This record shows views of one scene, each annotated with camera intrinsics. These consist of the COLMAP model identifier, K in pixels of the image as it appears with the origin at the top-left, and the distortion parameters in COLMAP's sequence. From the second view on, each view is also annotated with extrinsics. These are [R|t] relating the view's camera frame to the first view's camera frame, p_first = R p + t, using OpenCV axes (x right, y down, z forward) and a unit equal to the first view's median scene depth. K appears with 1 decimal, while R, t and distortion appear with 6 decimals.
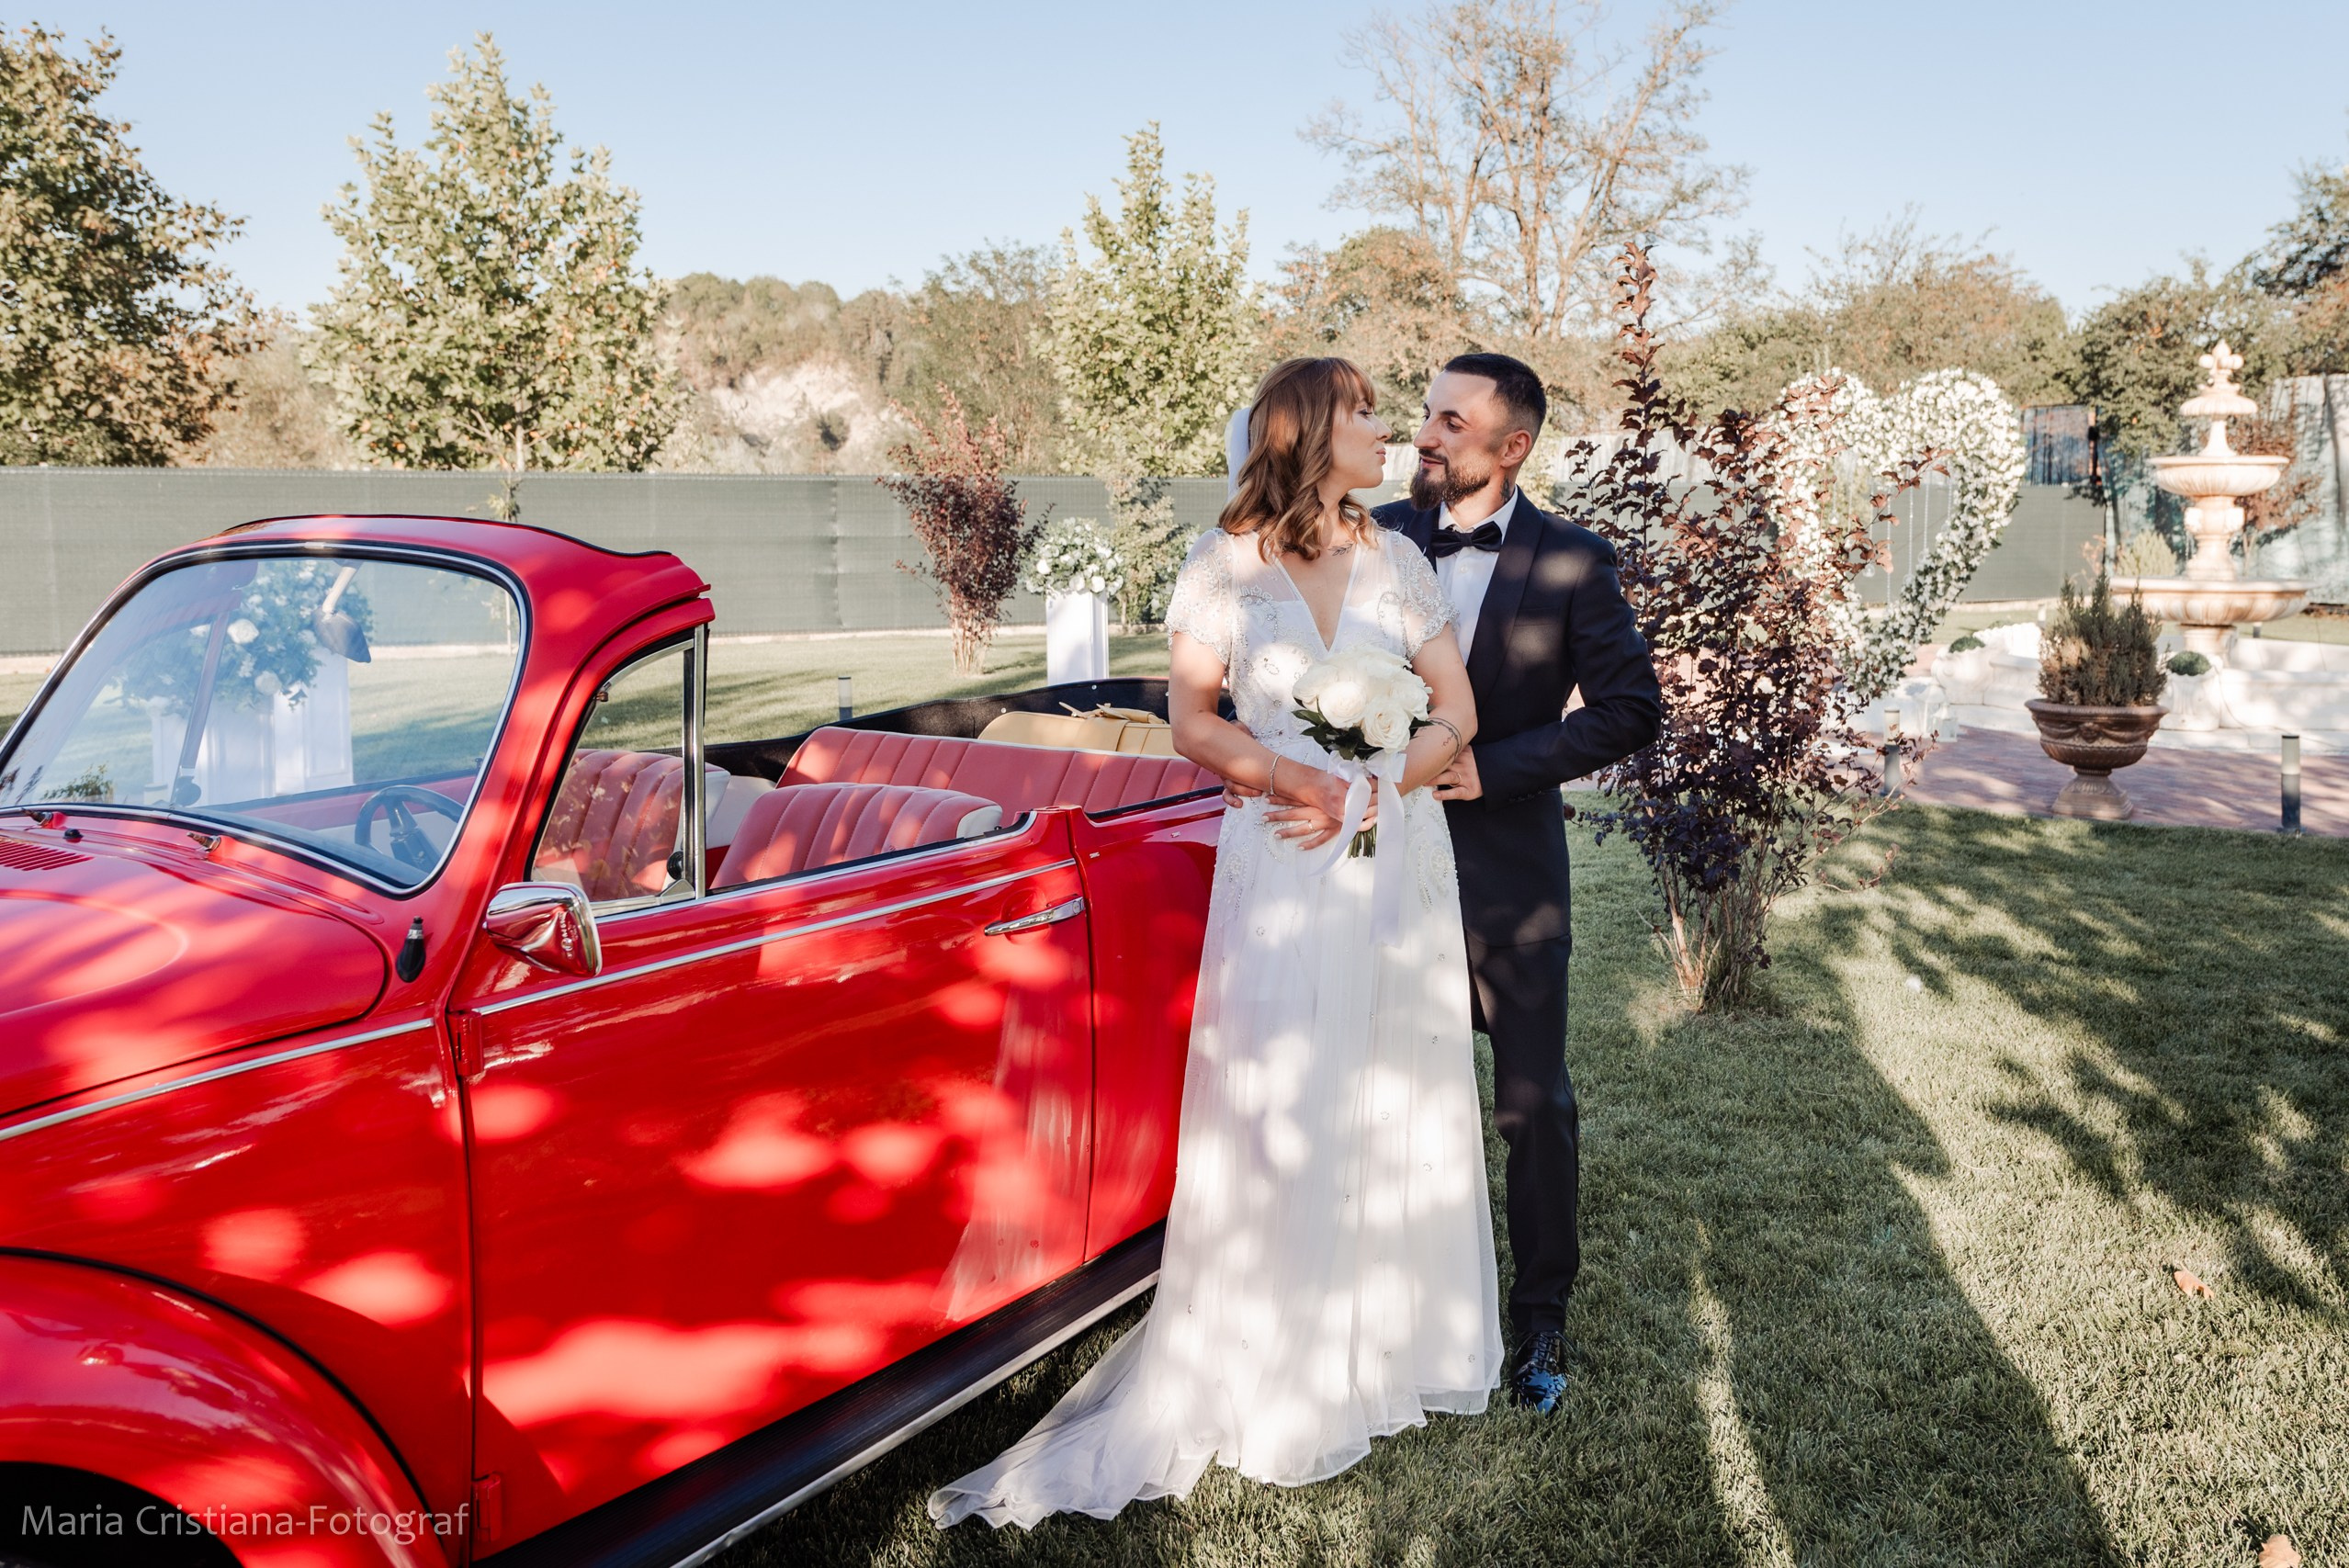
lens RADIAL K [[2038.5, 0, 1174.5], [0, 2038.5, 784.0], [0, 0, 1]] dist [0.002873, 0.007146]
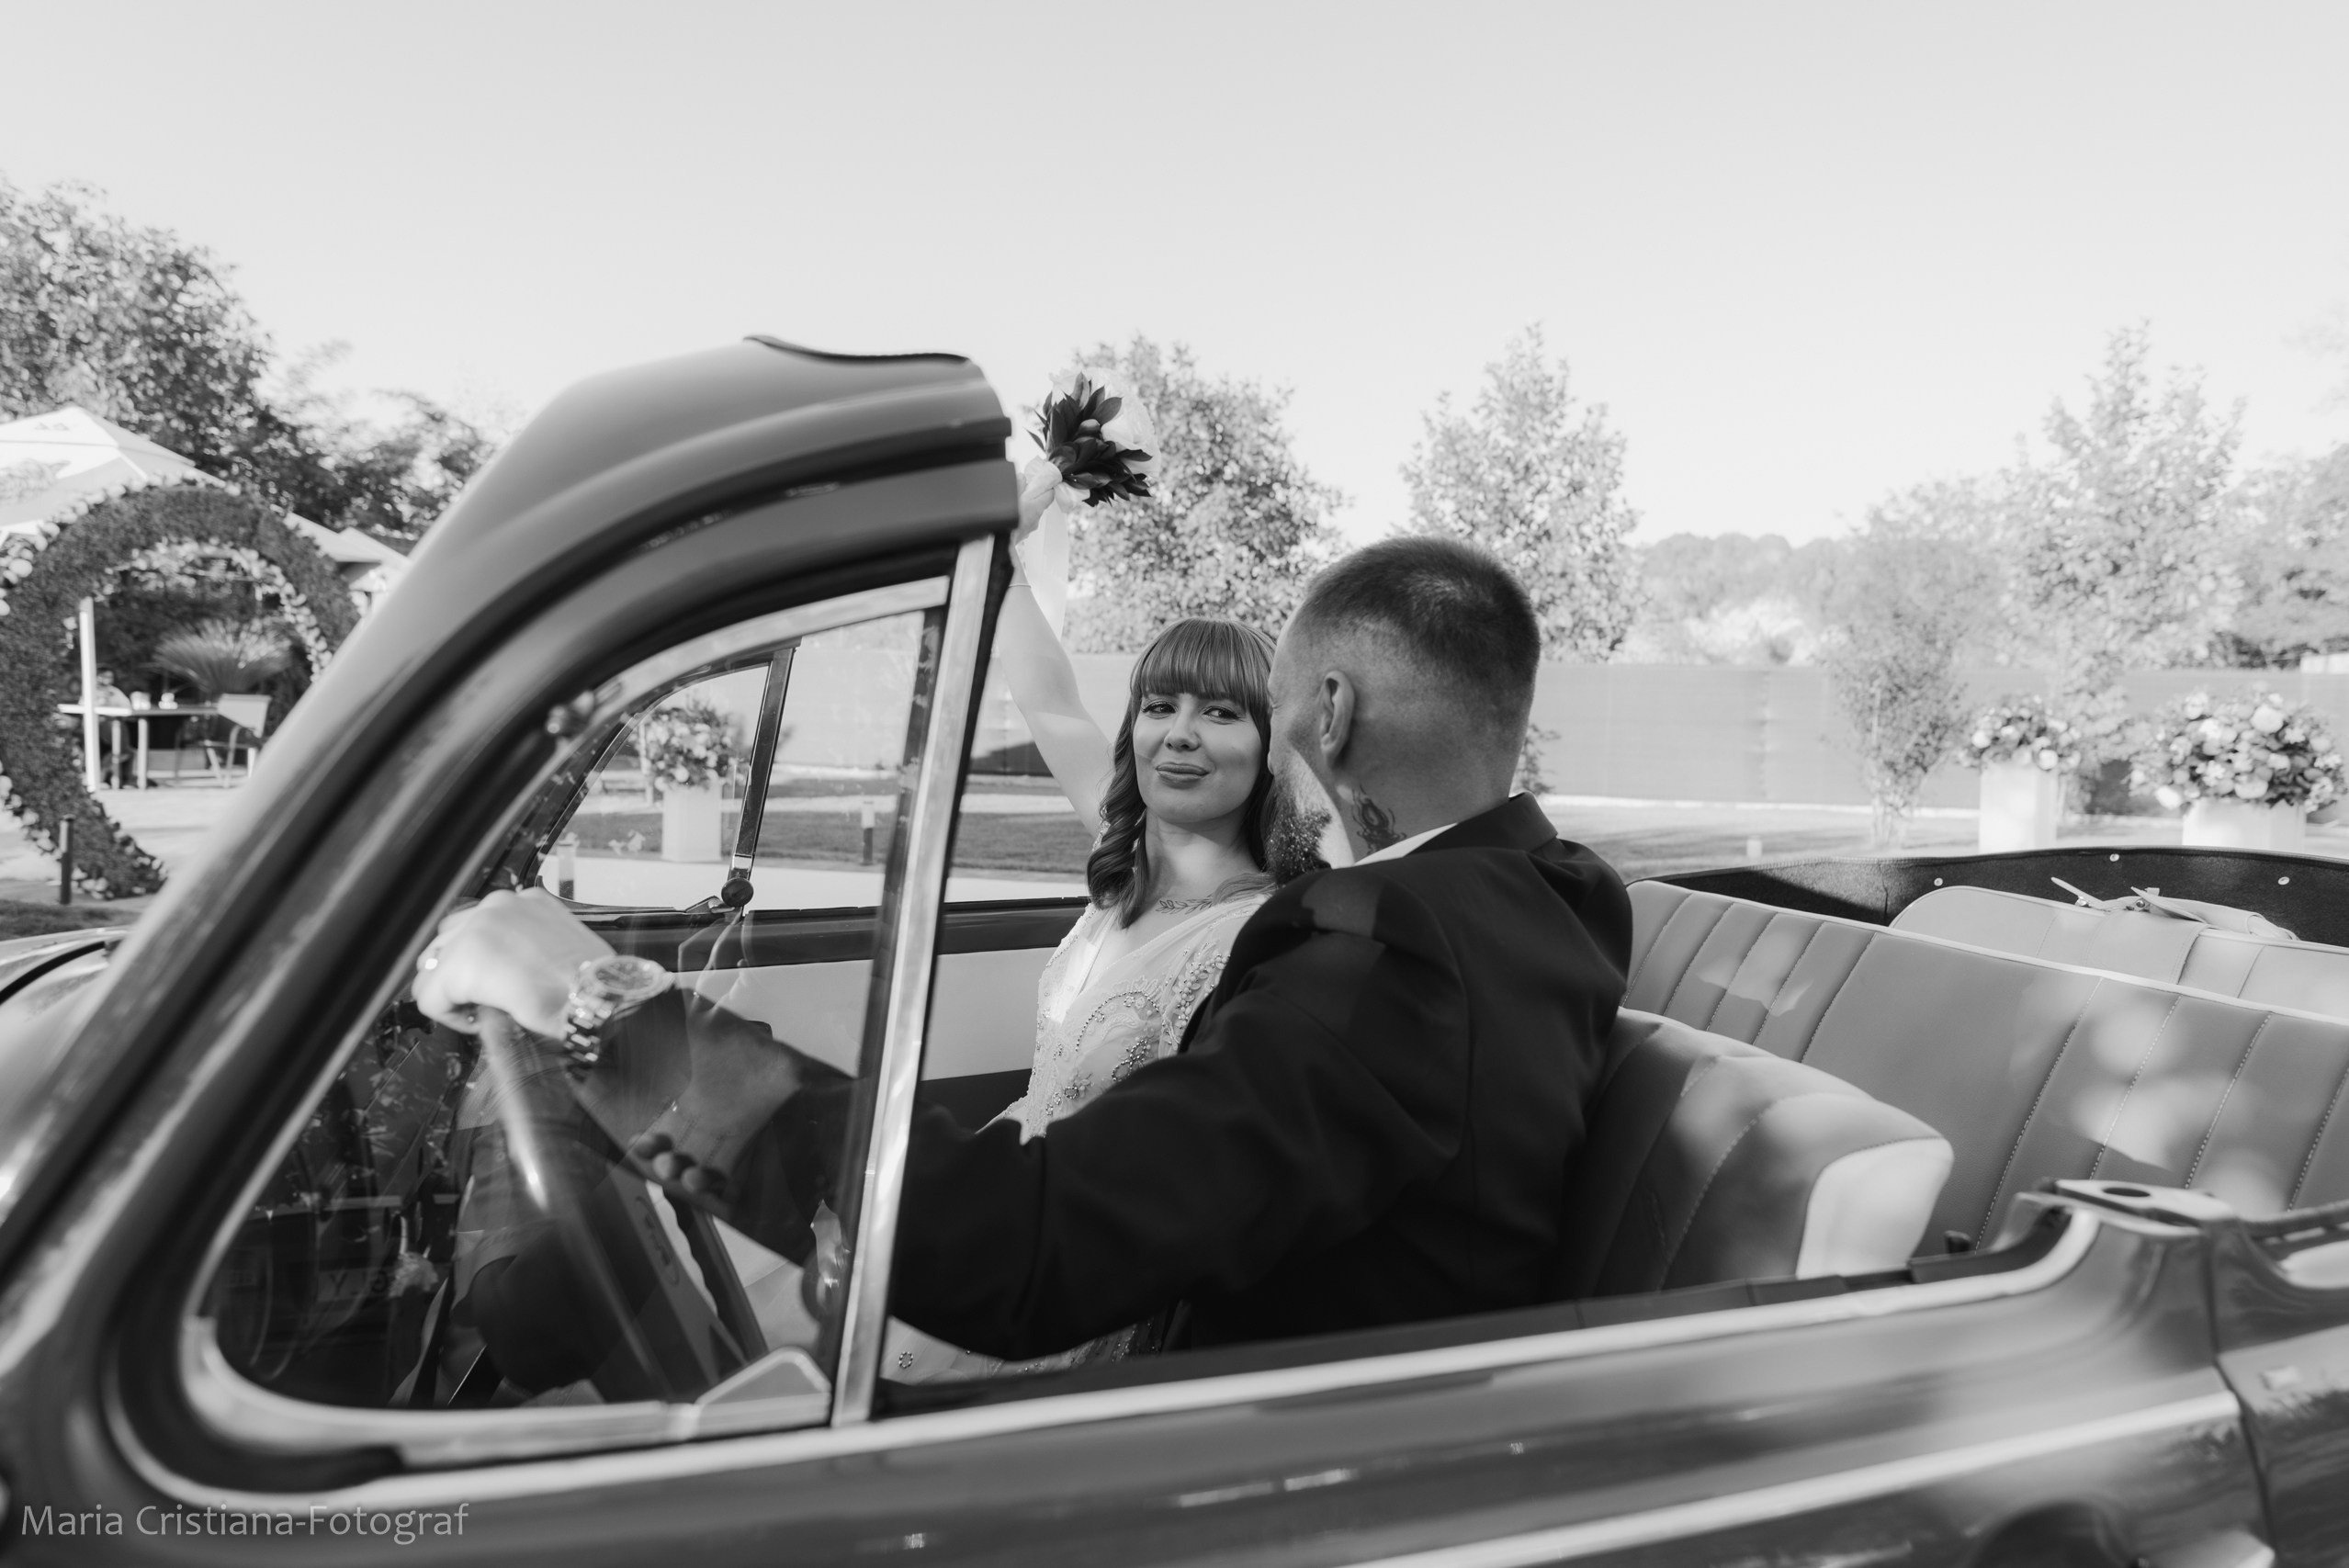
lens RADIAL K [[1454.3, 0, 1177.3], [0, 1454.3, 742.1], [0, 0, 1]] dist [0.000079, 0.072611]
pose [[0.849196, 0.046153, -0.526057, -0.016278], [-0.104520, 0.991156, -0.081766, -0.005300], [0.517630, 0.124419, 0.846510, 0.149963]]
